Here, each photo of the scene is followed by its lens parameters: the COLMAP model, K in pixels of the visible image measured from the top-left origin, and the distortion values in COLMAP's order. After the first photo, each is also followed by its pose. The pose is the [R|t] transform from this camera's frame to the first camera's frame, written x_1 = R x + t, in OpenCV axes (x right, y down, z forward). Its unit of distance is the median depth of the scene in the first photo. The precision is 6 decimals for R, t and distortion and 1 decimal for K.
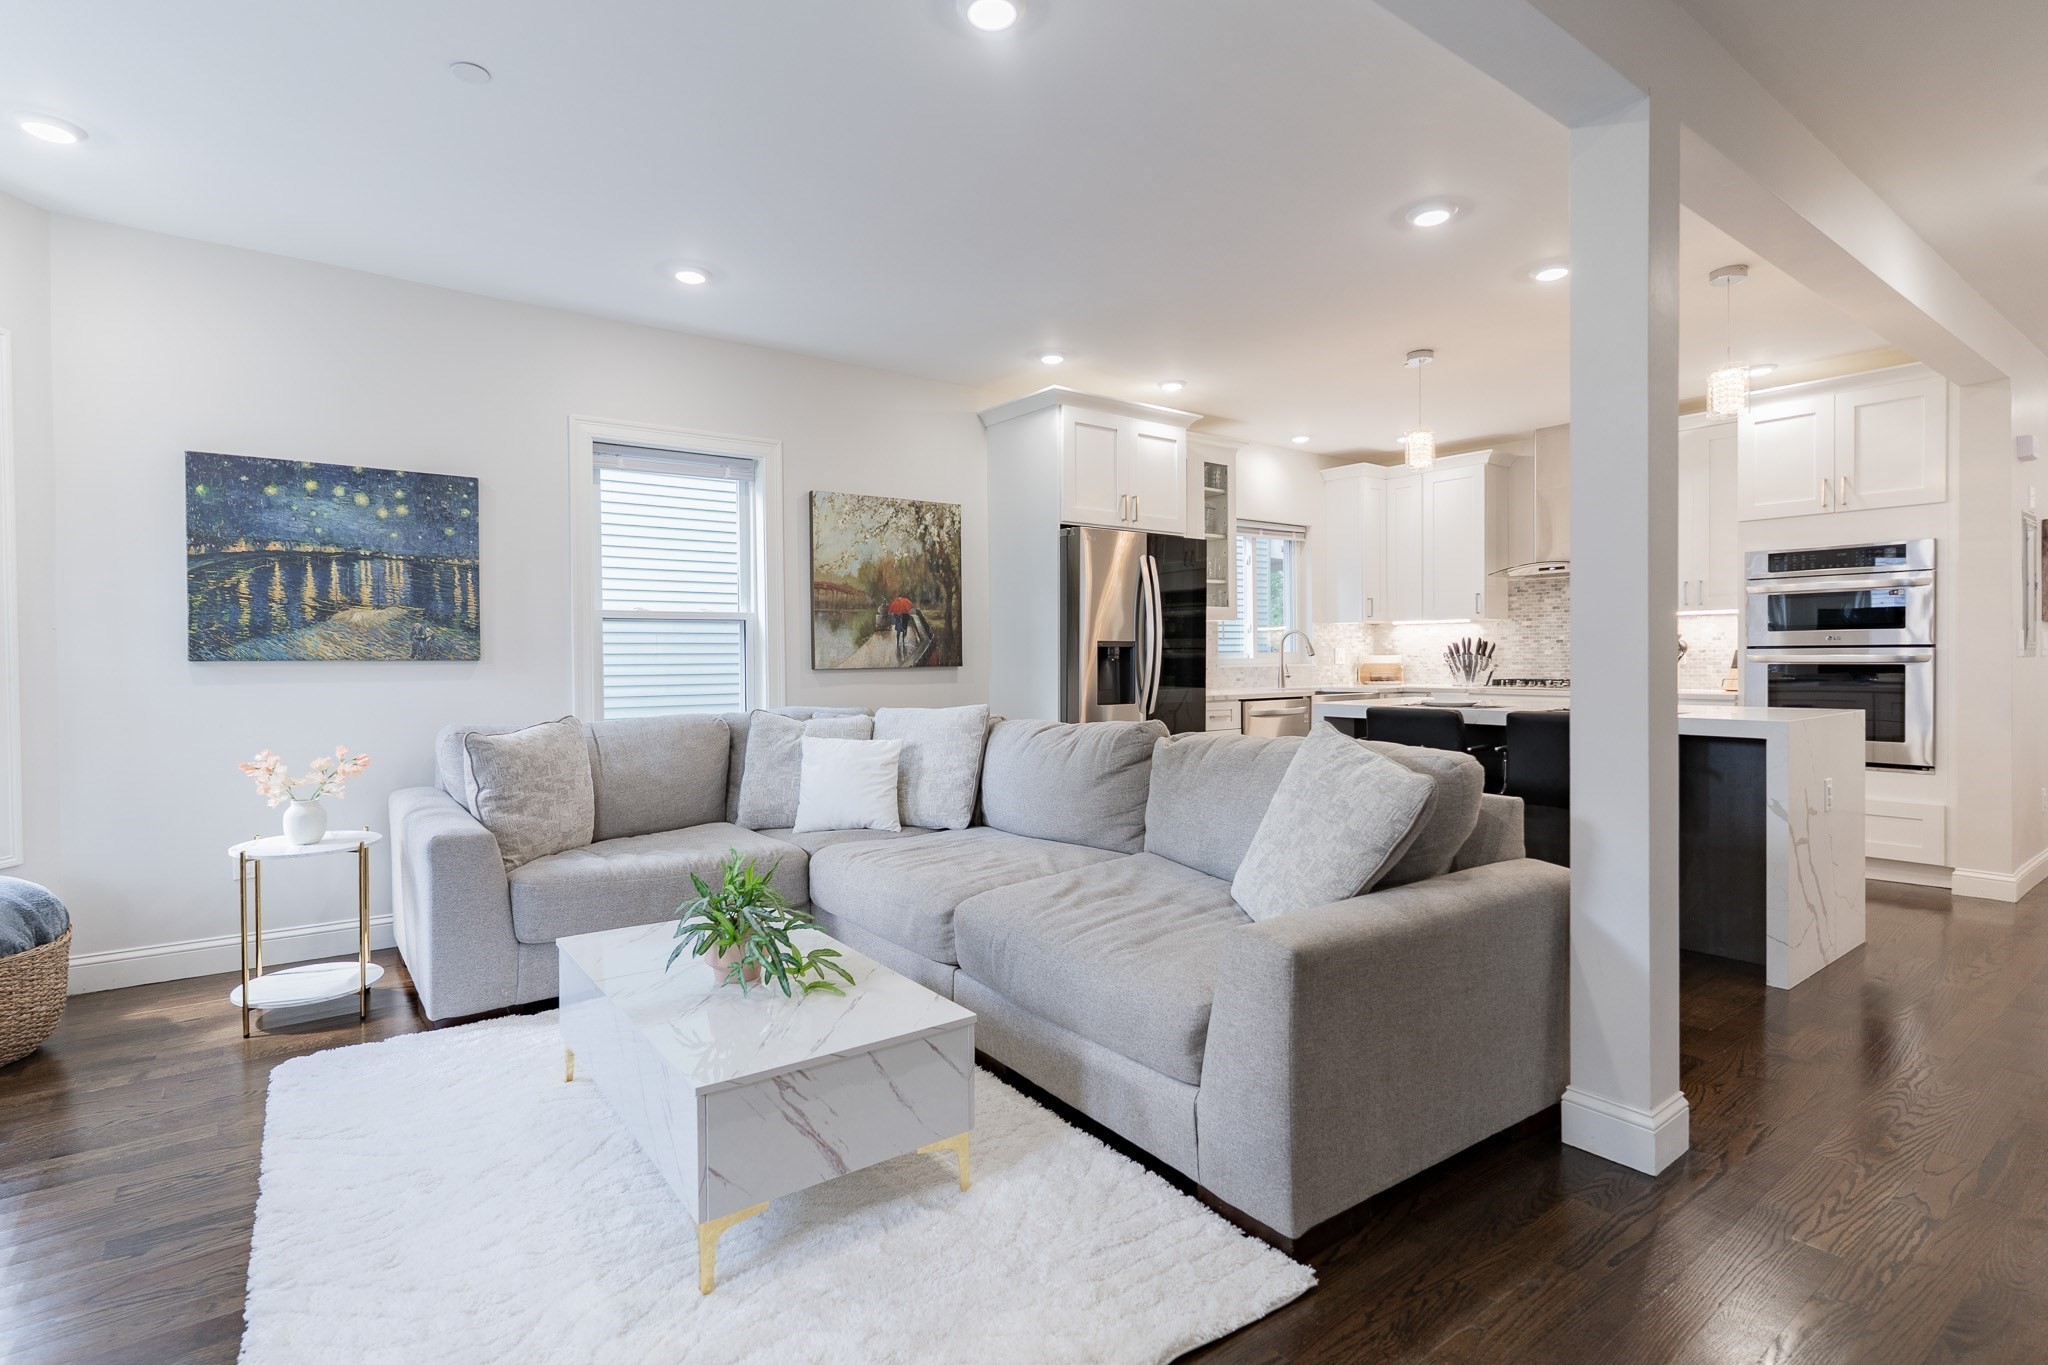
lens RADIAL K [[1000.6, 0, 1004.1], [0, 1000.6, 666.9], [0, 0, 1]] dist [-0.004111, 0.004095]
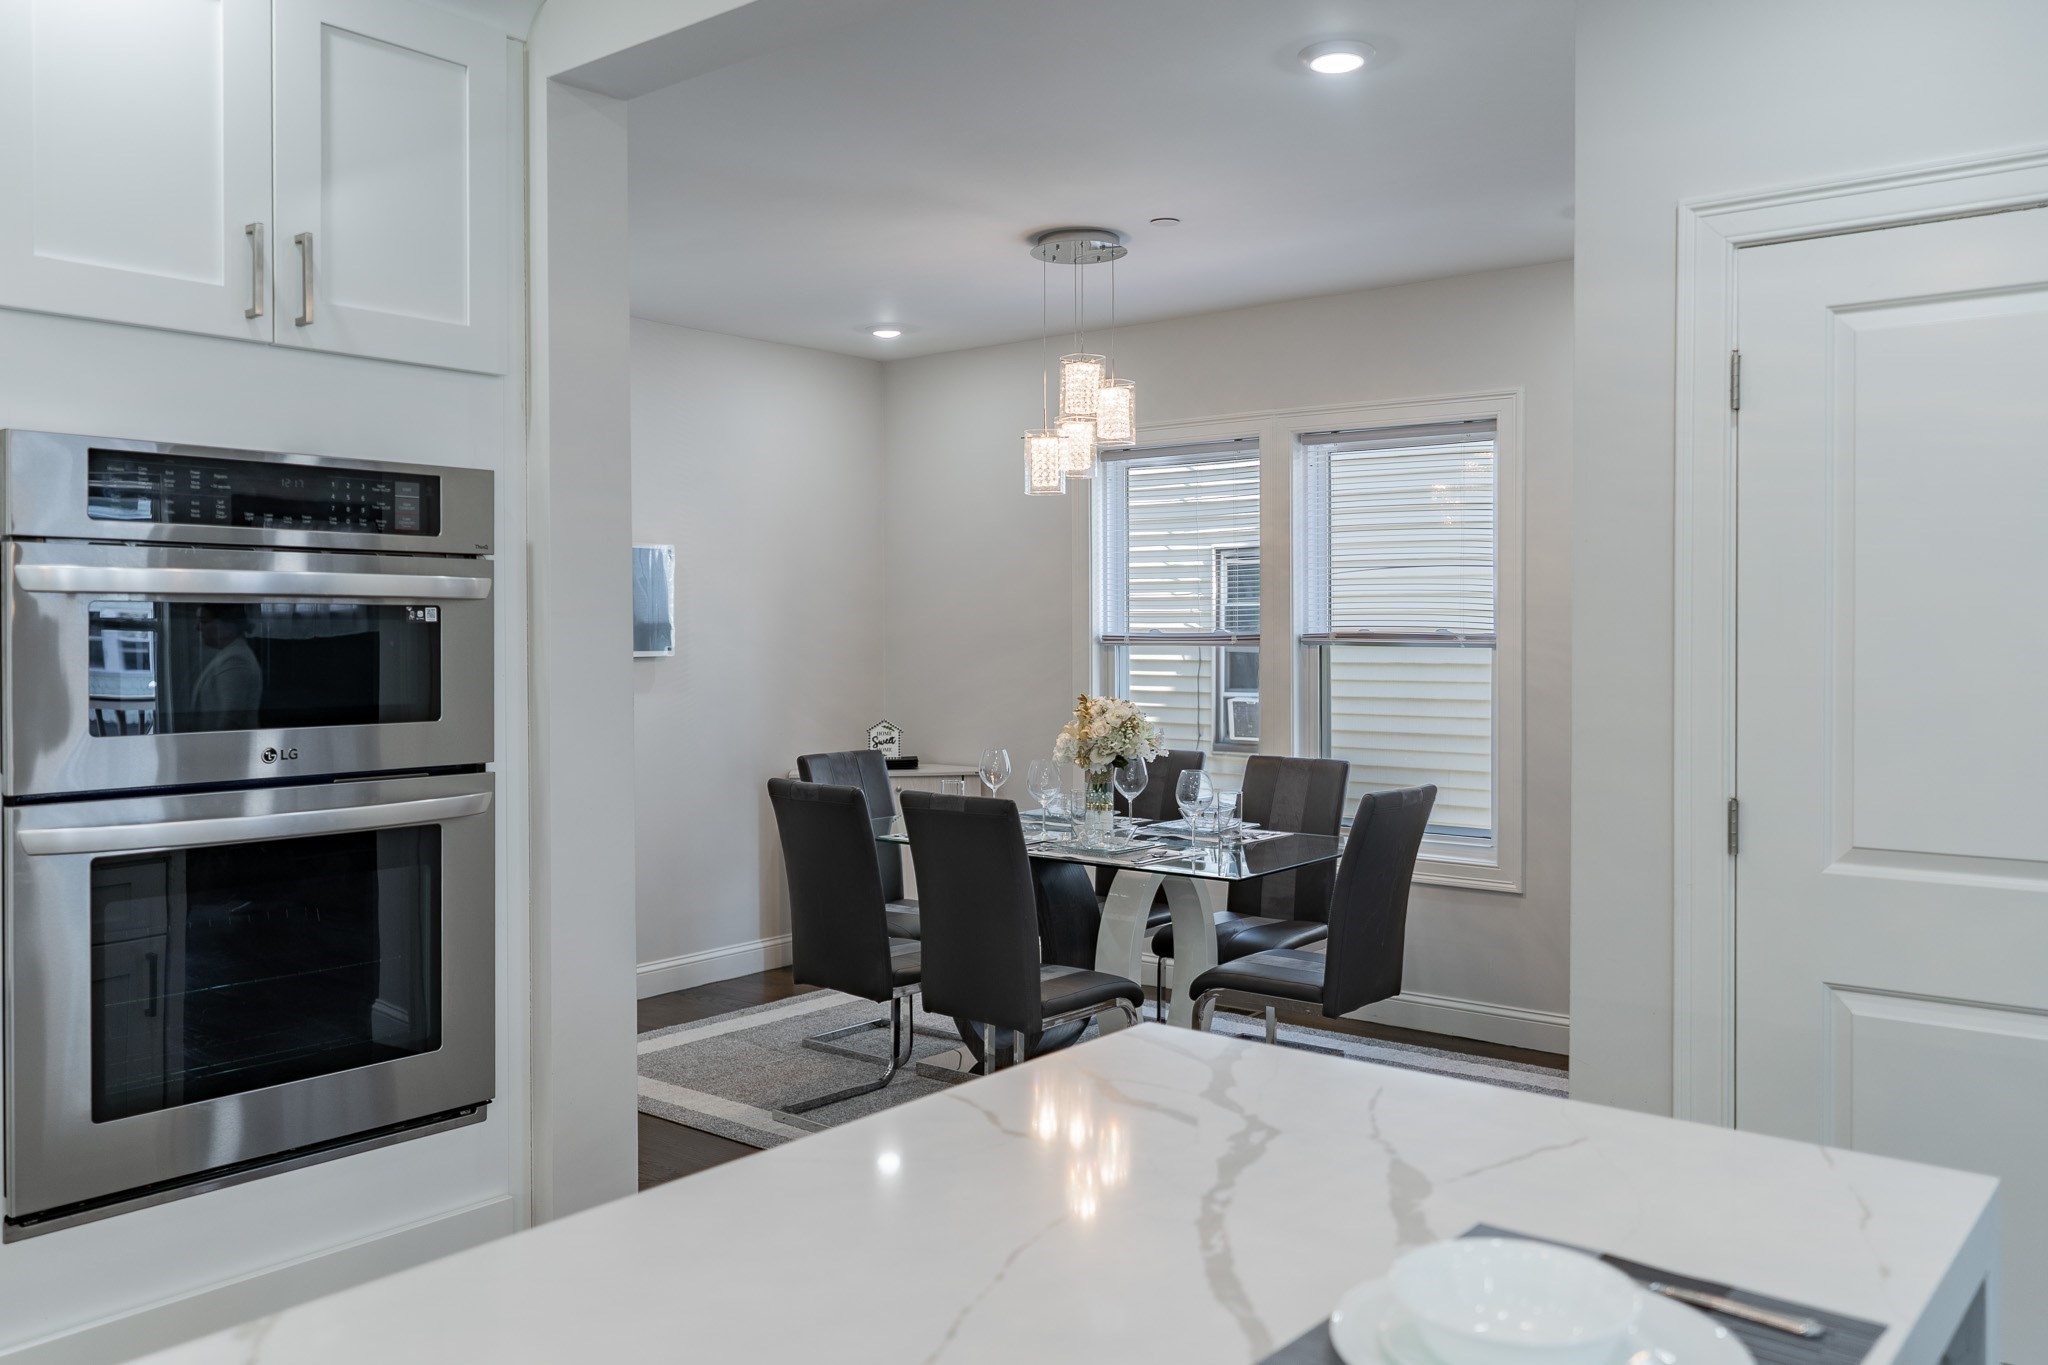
lens RADIAL K [[1634.7, 0, 1035.4], [0, 1634.7, 625.5], [0, 0, 1]] dist [0.002582, 0.002294]
pose [[-0.263463, 0.010309, 0.964614, 0.296515], [0.013488, 0.999885, -0.007002, -0.063533], [-0.964575, 0.011166, -0.263572, 0.940673]]
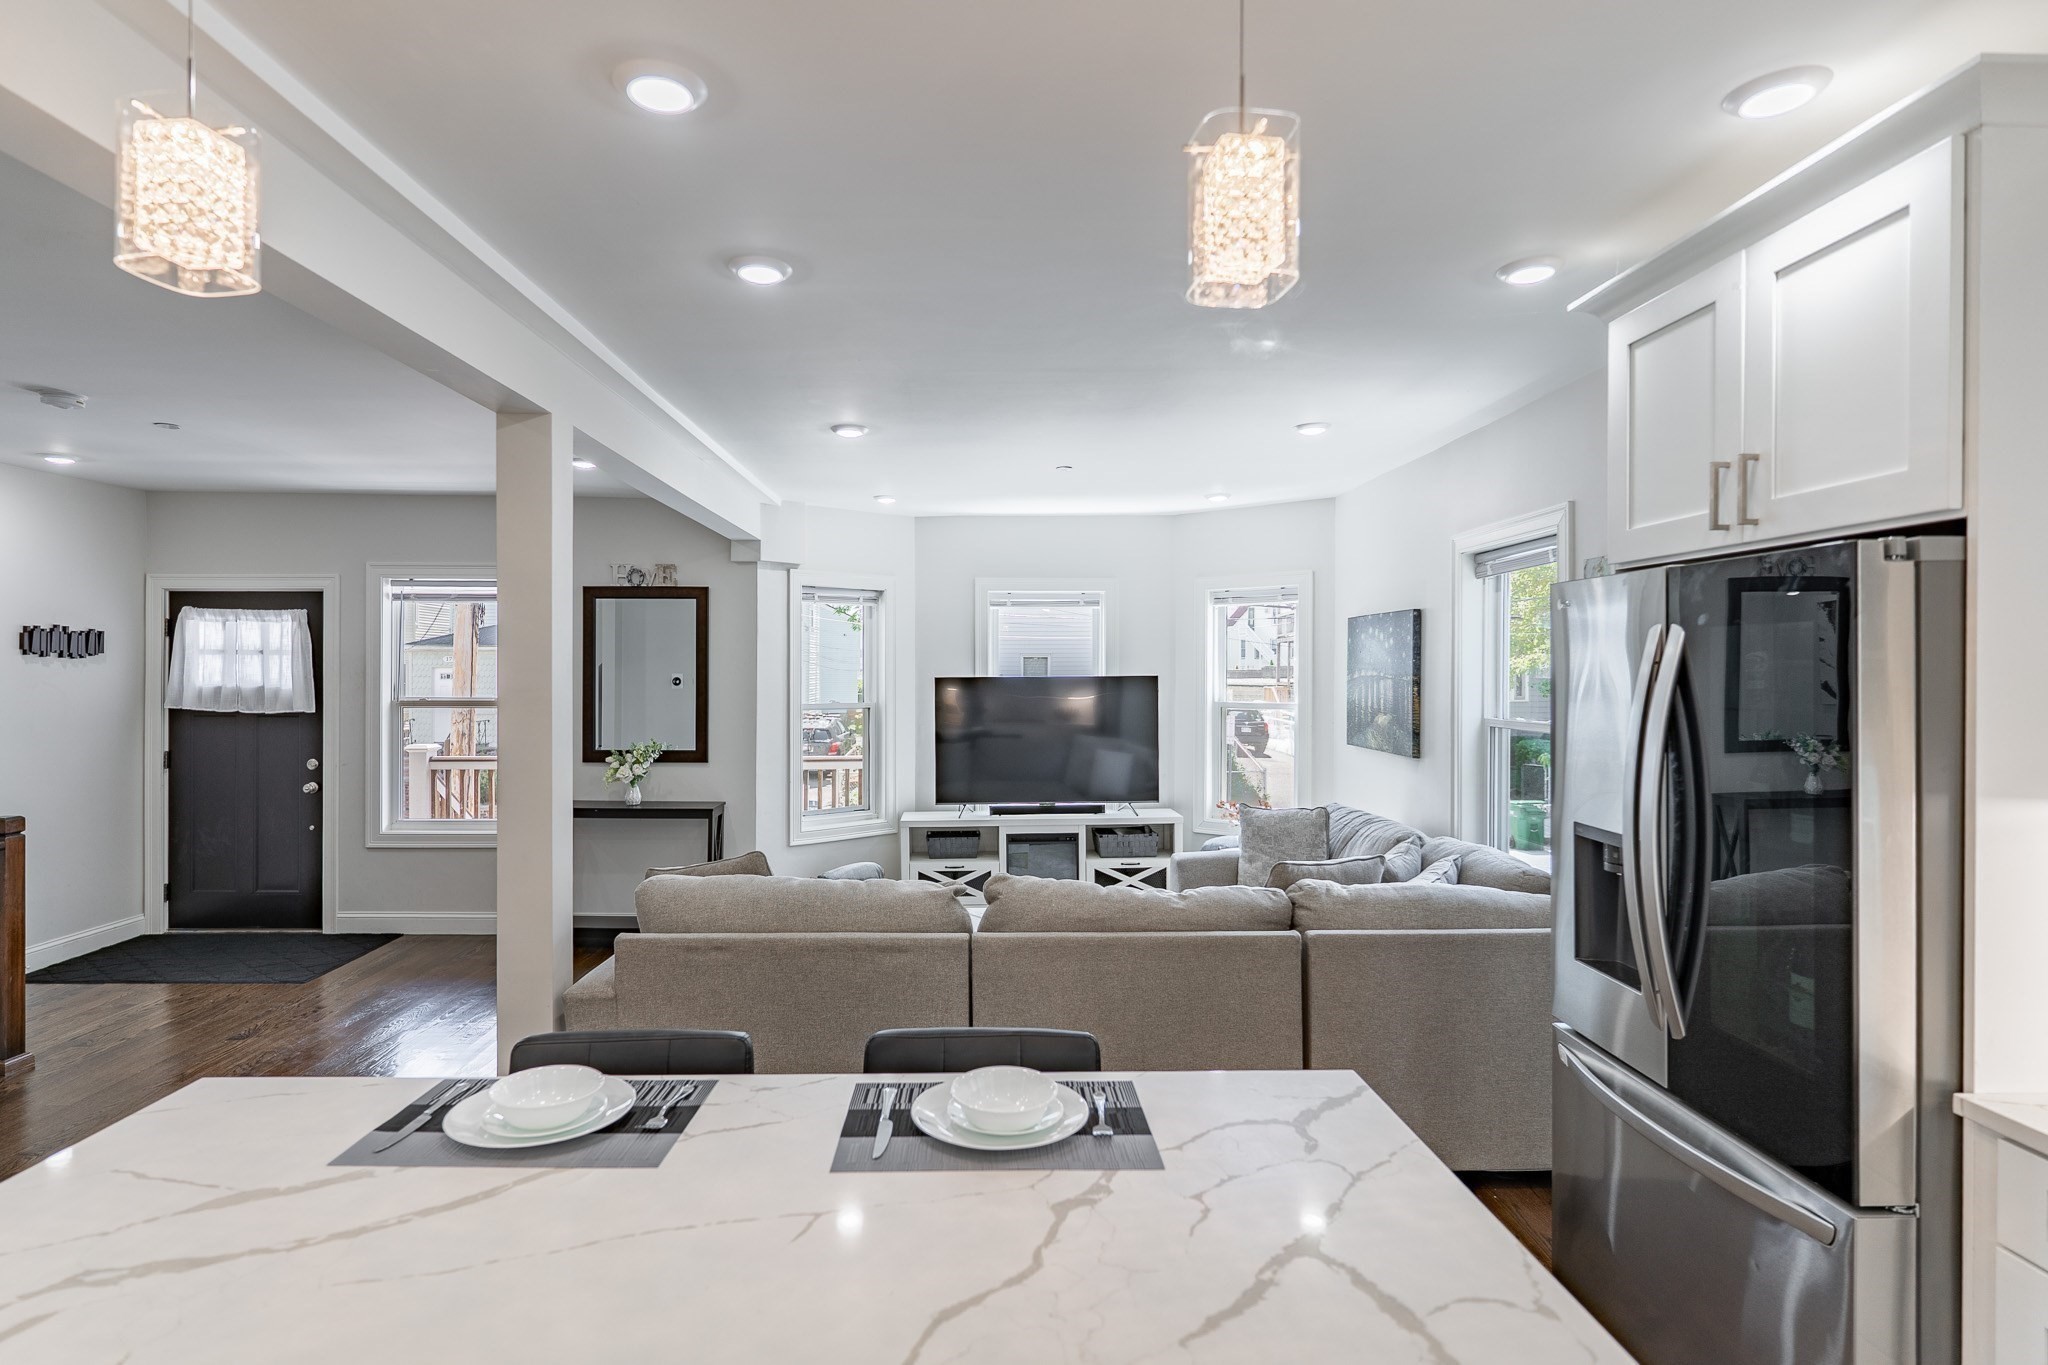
lens RADIAL K [[1041.7, 0, 991.4], [0, 1041.7, 675.6], [0, 0, 1]] dist [0.005106, -0.001144]
pose [[-0.585705, 0.010336, -0.810458, 0.675040], [-0.004815, 0.999857, 0.016231, -0.105892], [0.810510, 0.013409, -0.585572, 1.117020]]
